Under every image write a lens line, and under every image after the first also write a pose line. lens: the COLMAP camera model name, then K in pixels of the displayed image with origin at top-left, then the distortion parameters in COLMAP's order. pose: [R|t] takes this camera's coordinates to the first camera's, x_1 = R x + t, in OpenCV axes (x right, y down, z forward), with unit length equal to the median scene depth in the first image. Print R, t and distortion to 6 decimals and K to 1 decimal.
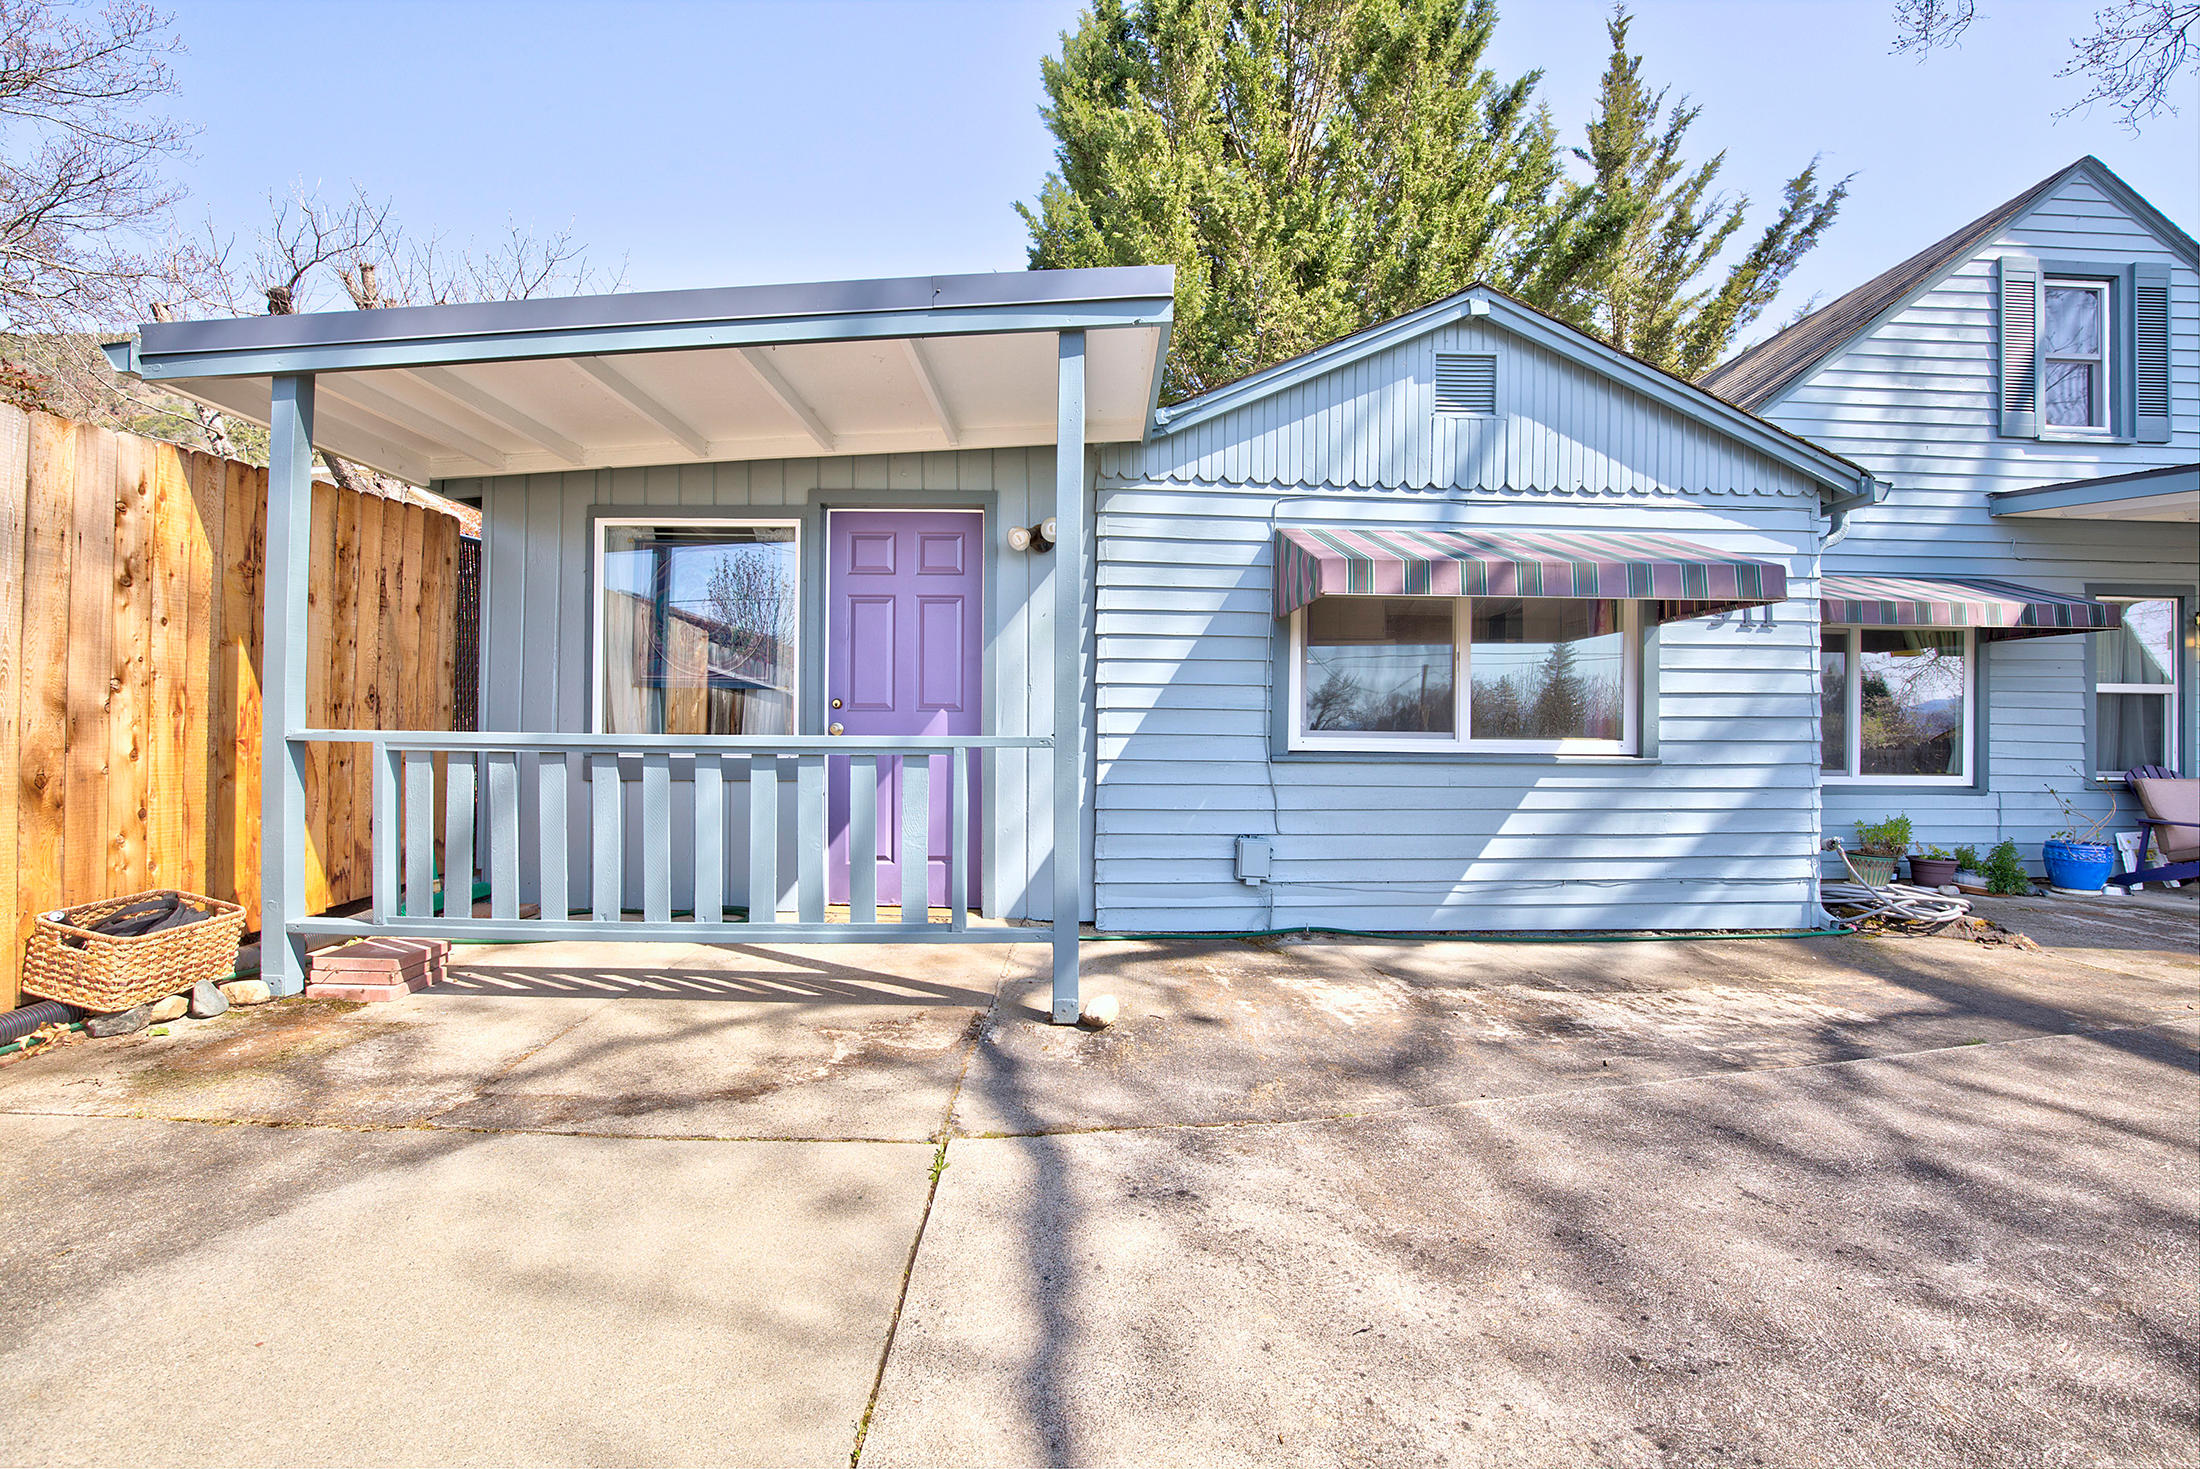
lens RADIAL K [[990.3, 0, 1085.9], [0, 990.3, 758.0], [0, 0, 1]] dist [-0.001374, 0.000052]
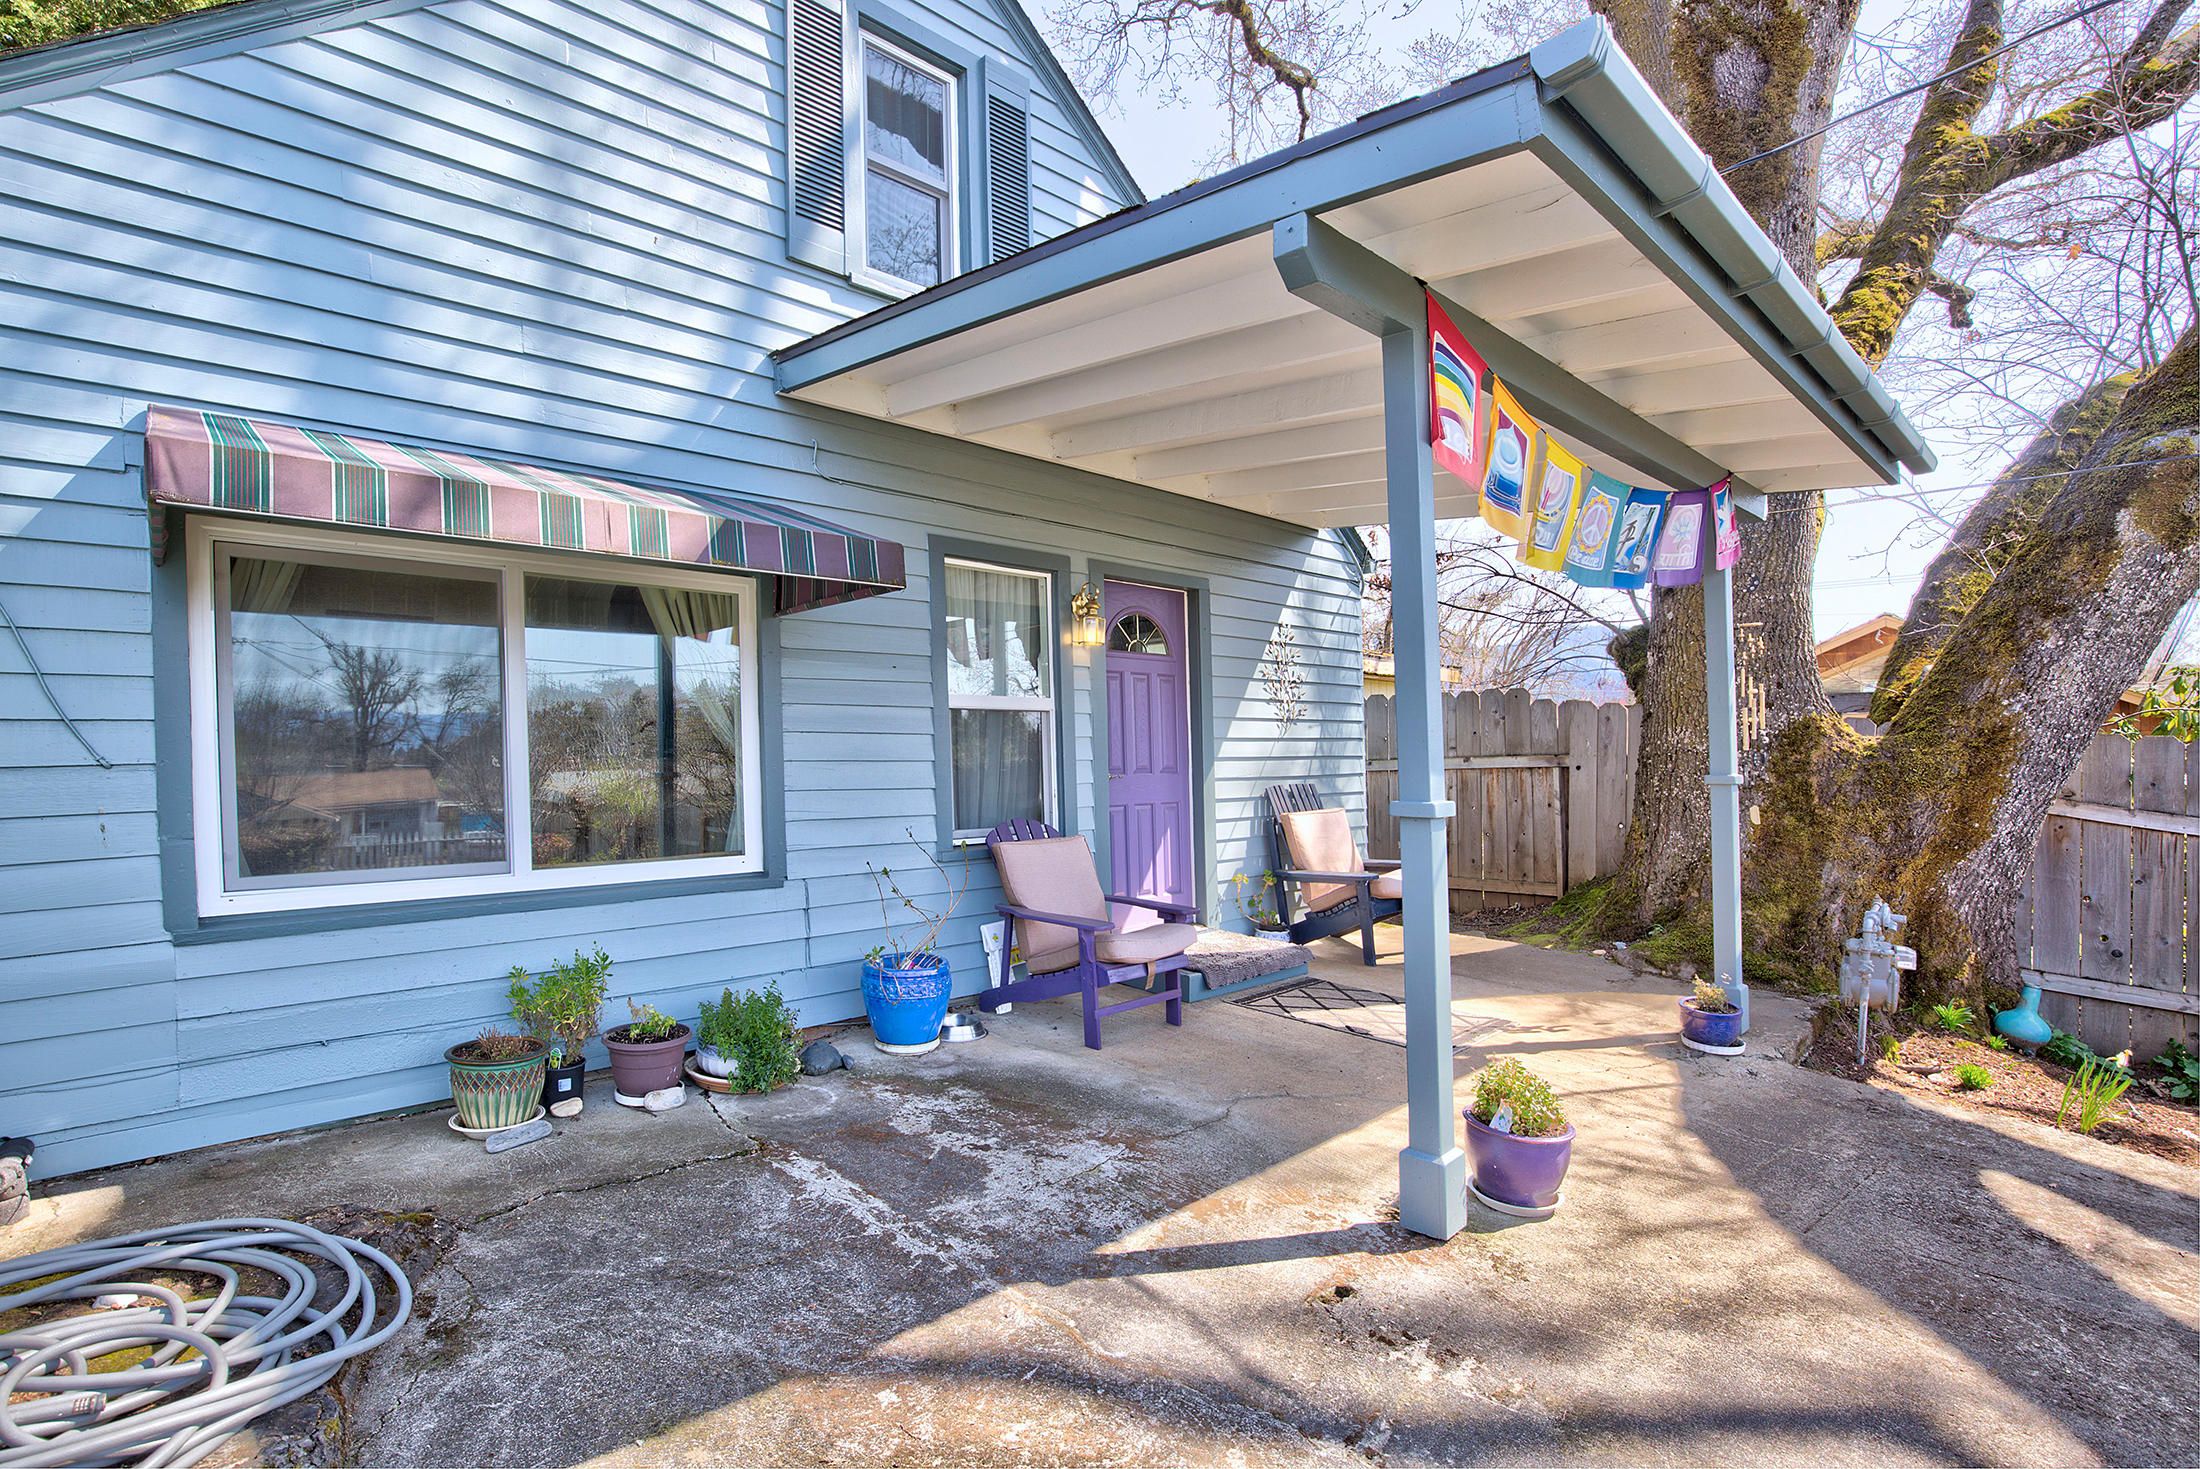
lens RADIAL K [[990.3, 0, 1111.8], [0, 990.3, 736.6], [0, 0, 1]] dist [-0.001374, 0.000052]
pose [[0.784777, -0.007571, 0.619731, 0.709748], [0.021602, 0.999652, -0.015143, -0.035811], [-0.619401, 0.025271, 0.784668, 0.438137]]
